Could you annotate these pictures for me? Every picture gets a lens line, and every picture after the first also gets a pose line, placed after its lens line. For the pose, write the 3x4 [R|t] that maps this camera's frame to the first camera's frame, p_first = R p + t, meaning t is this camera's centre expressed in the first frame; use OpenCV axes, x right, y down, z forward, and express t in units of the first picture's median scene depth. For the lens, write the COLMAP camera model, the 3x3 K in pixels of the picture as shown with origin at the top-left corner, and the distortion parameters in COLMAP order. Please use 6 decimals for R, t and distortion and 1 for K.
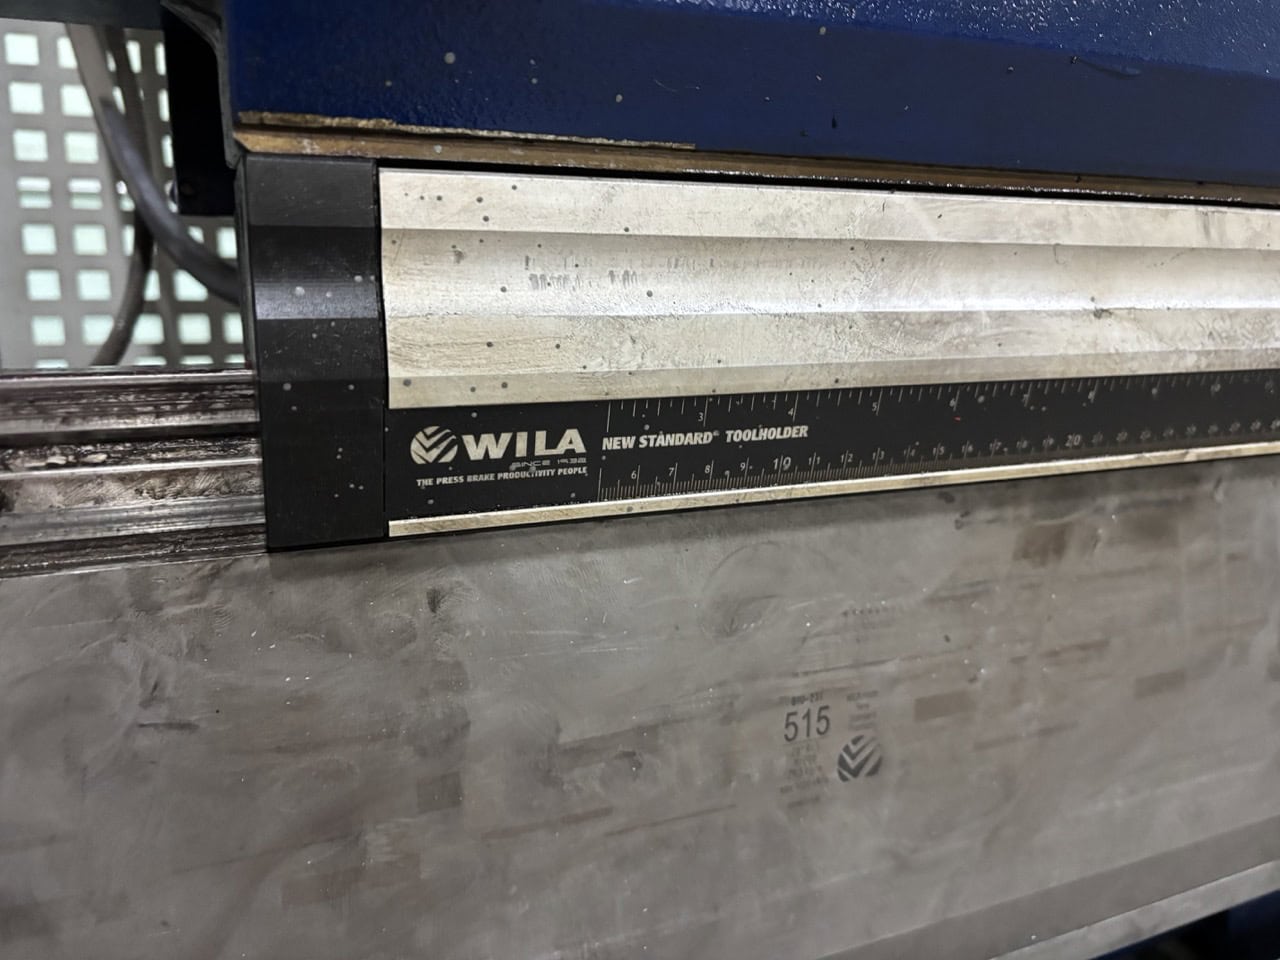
lens RADIAL K [[971.5, 0, 640.5], [0, 971.5, 481.1], [0, 0, 1]] dist [0.046442, -0.051487]
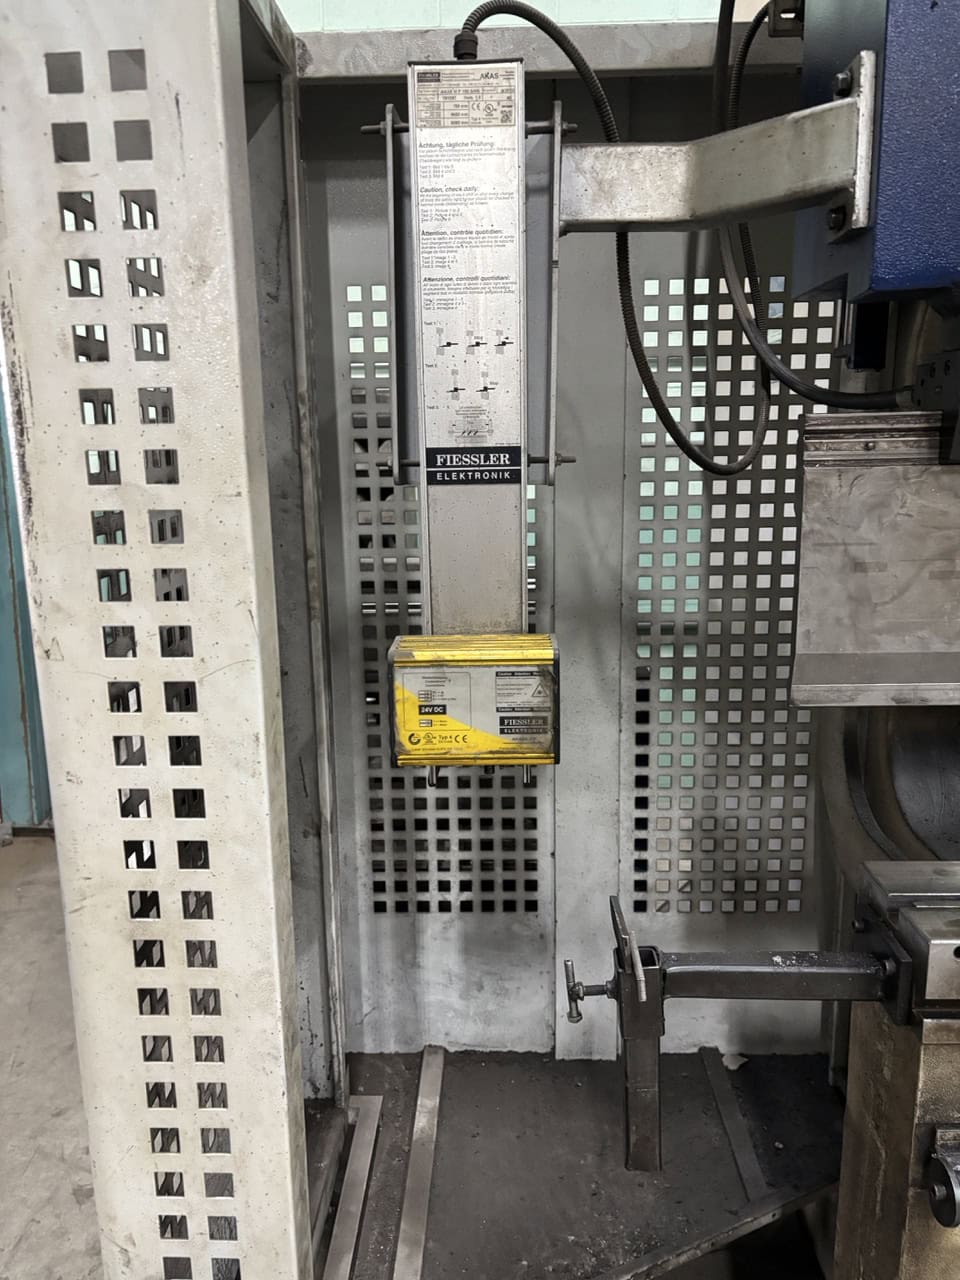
lens RADIAL K [[971.5, 0, 484.3], [0, 971.5, 631.2], [0, 0, 1]] dist [0.046442, -0.051487]
pose [[0.894230, 0.076422, -0.441035, -0.257316], [-0.054881, 0.996602, 0.061414, 0.530462], [0.444230, -0.030714, 0.895386, -2.788004]]
